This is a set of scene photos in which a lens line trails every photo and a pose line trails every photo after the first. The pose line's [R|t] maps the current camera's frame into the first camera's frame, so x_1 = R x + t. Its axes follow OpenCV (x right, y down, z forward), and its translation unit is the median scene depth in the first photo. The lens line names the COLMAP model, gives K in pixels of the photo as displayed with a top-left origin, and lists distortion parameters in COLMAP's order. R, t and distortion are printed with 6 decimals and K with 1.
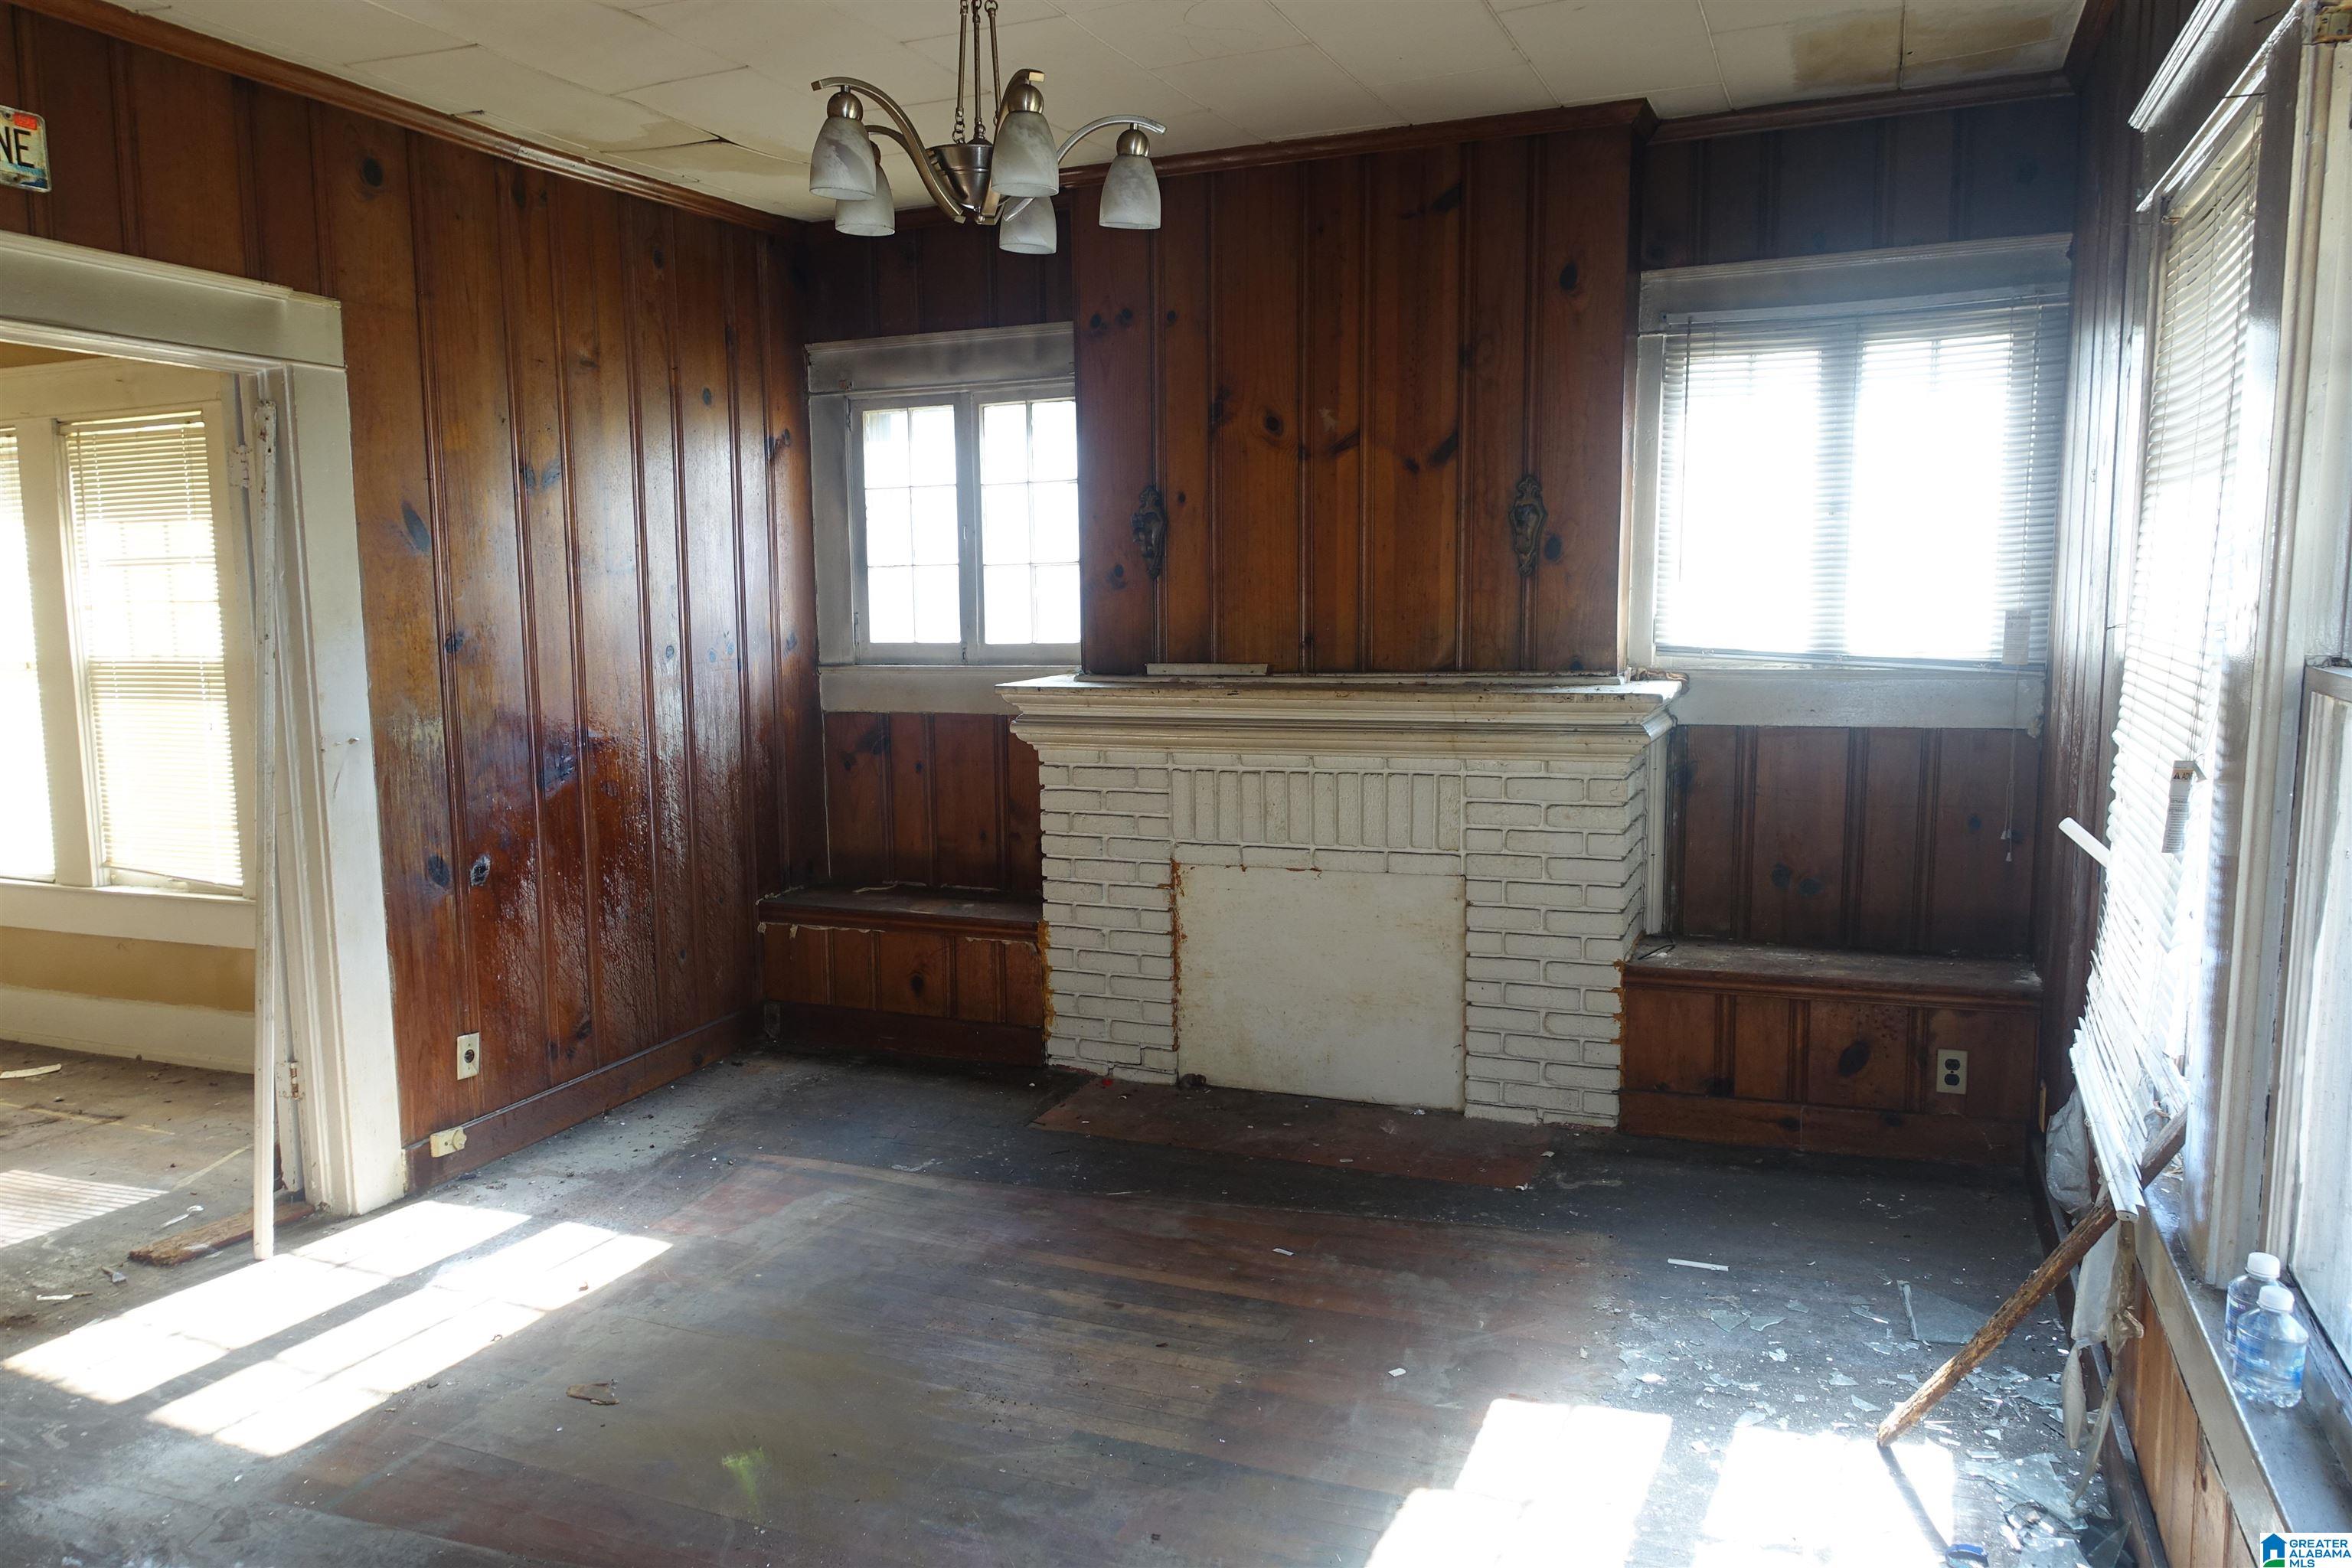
lens RADIAL K [[1636.3, 0, 1183.9], [0, 1636.3, 784.7], [0, 0, 1]] dist [-0.008630, 0.006331]
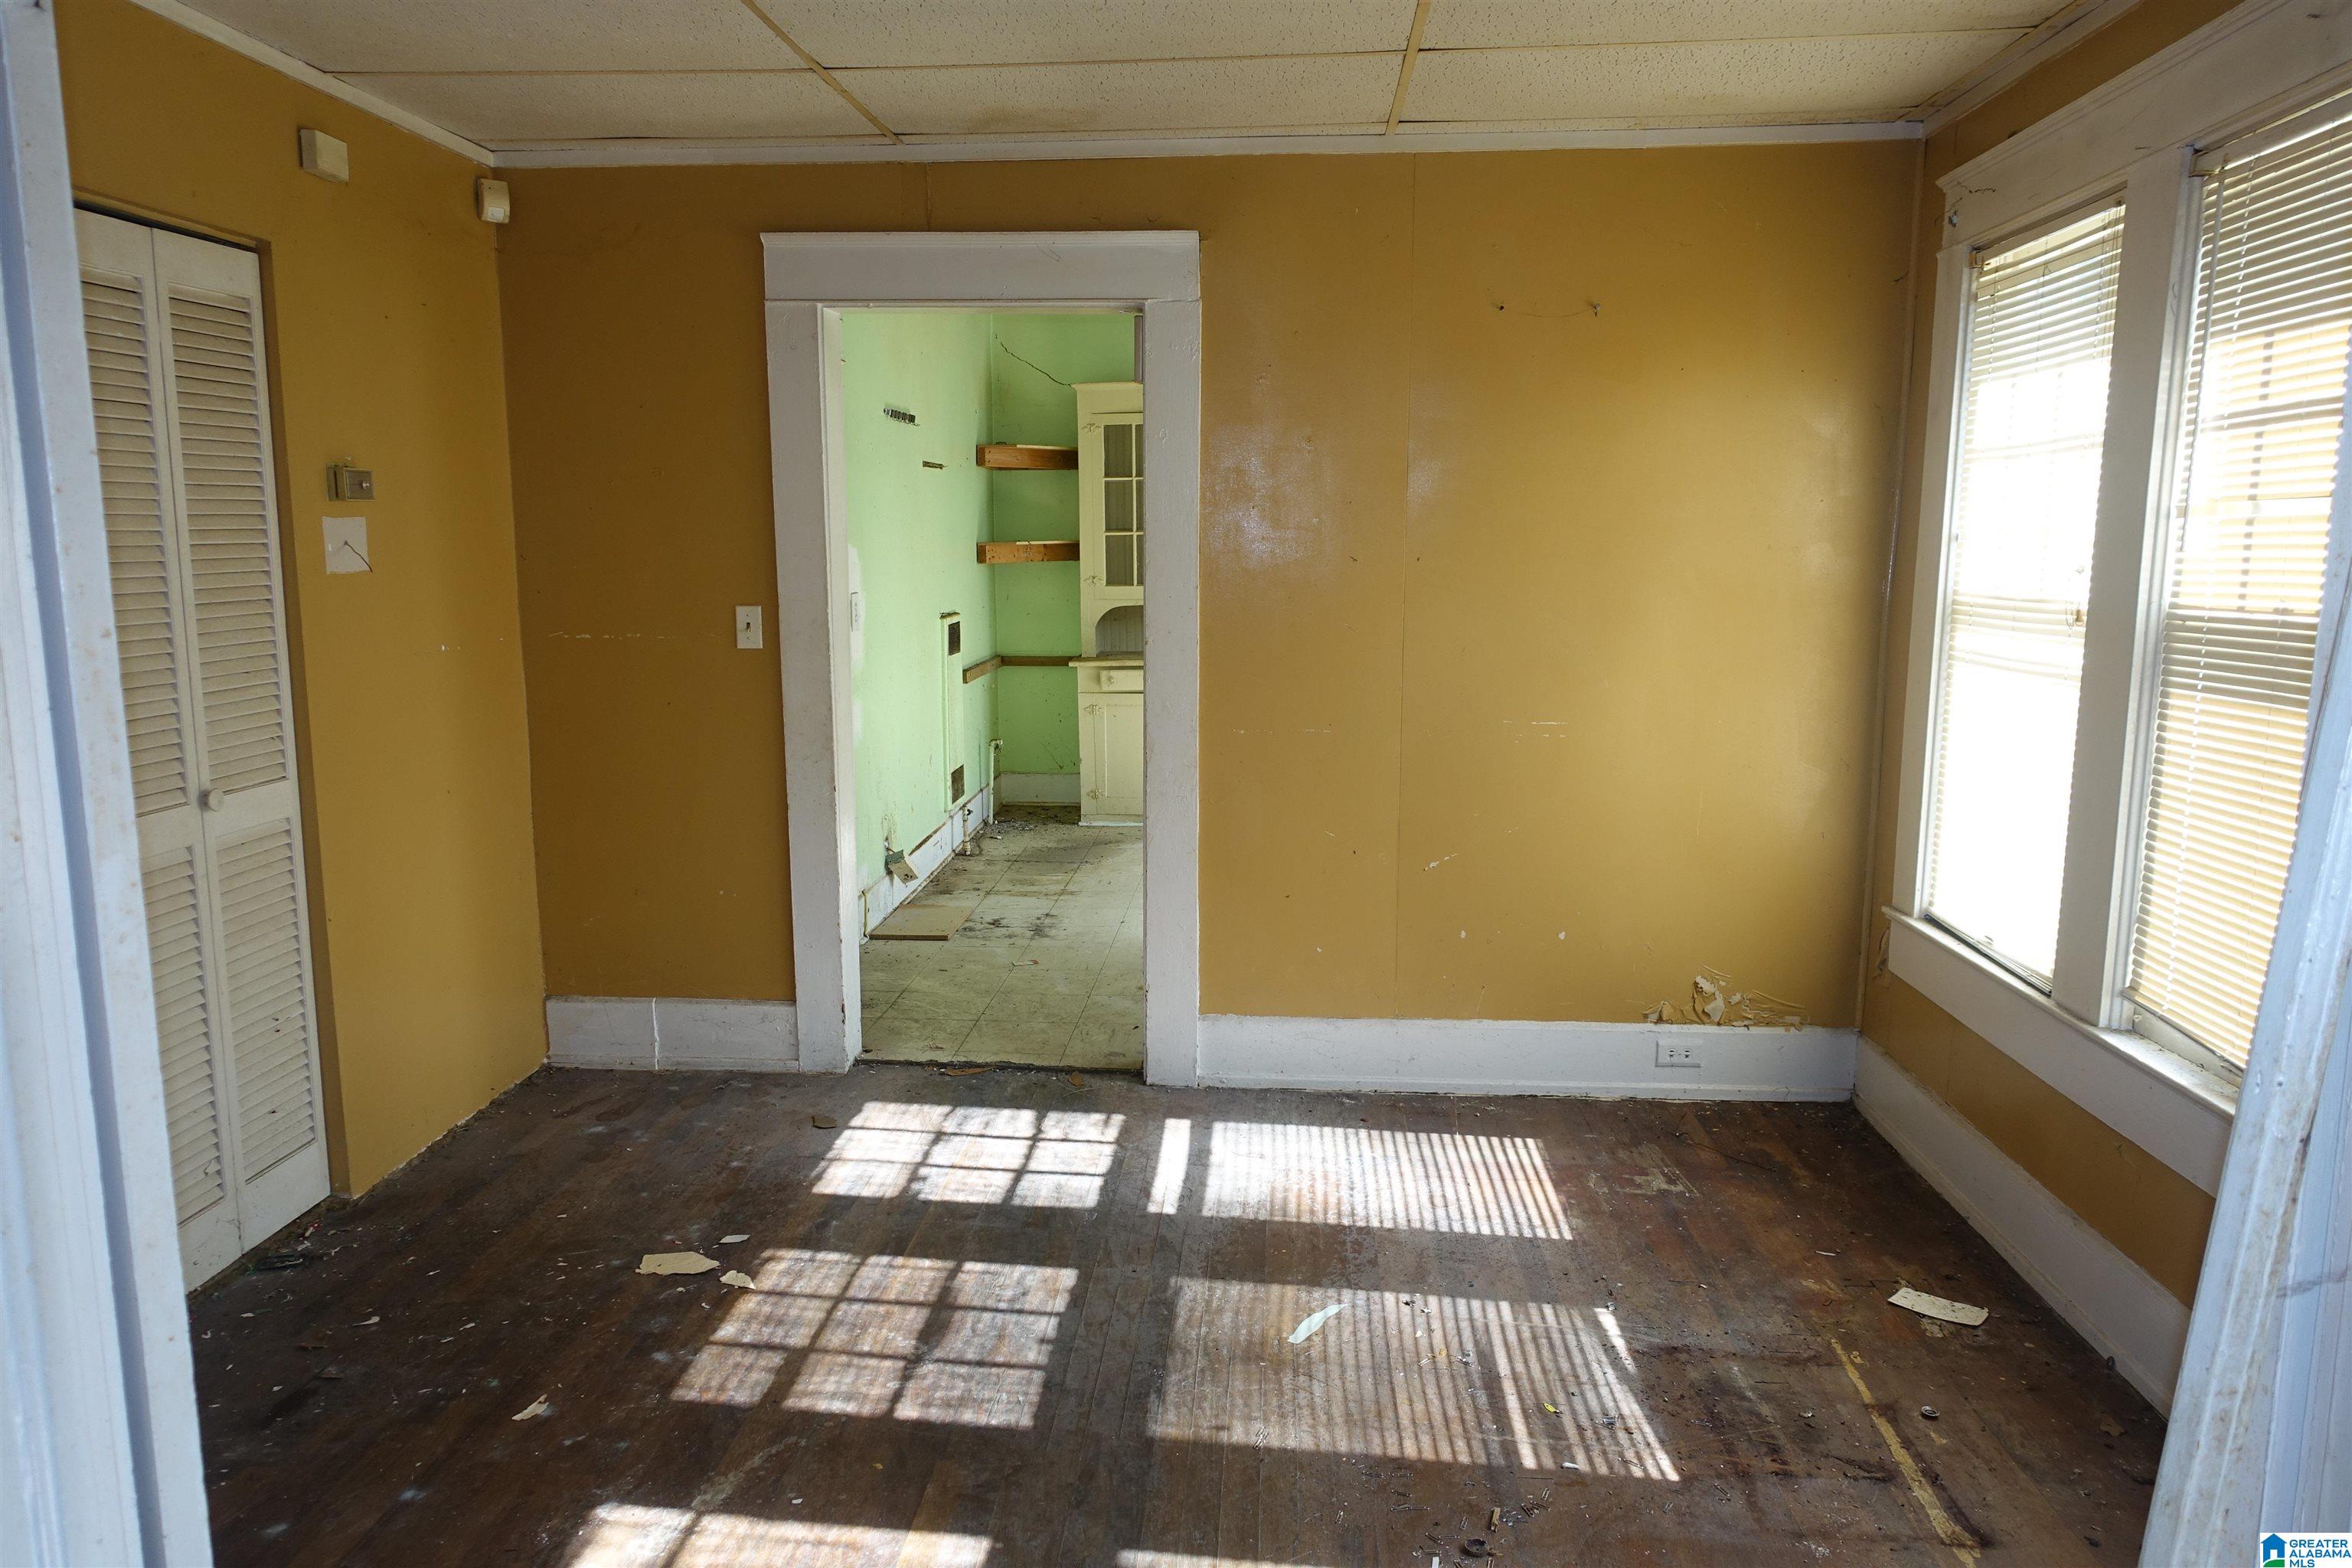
lens RADIAL K [[1636.3, 0, 1180.8], [0, 1636.3, 793.7], [0, 0, 1]] dist [-0.008630, 0.006331]
pose [[0.320573, 0.161582, -0.933341, -0.277444], [-0.119928, 0.984337, 0.129219, -0.049357], [0.939601, 0.070509, 0.334930, 0.537038]]
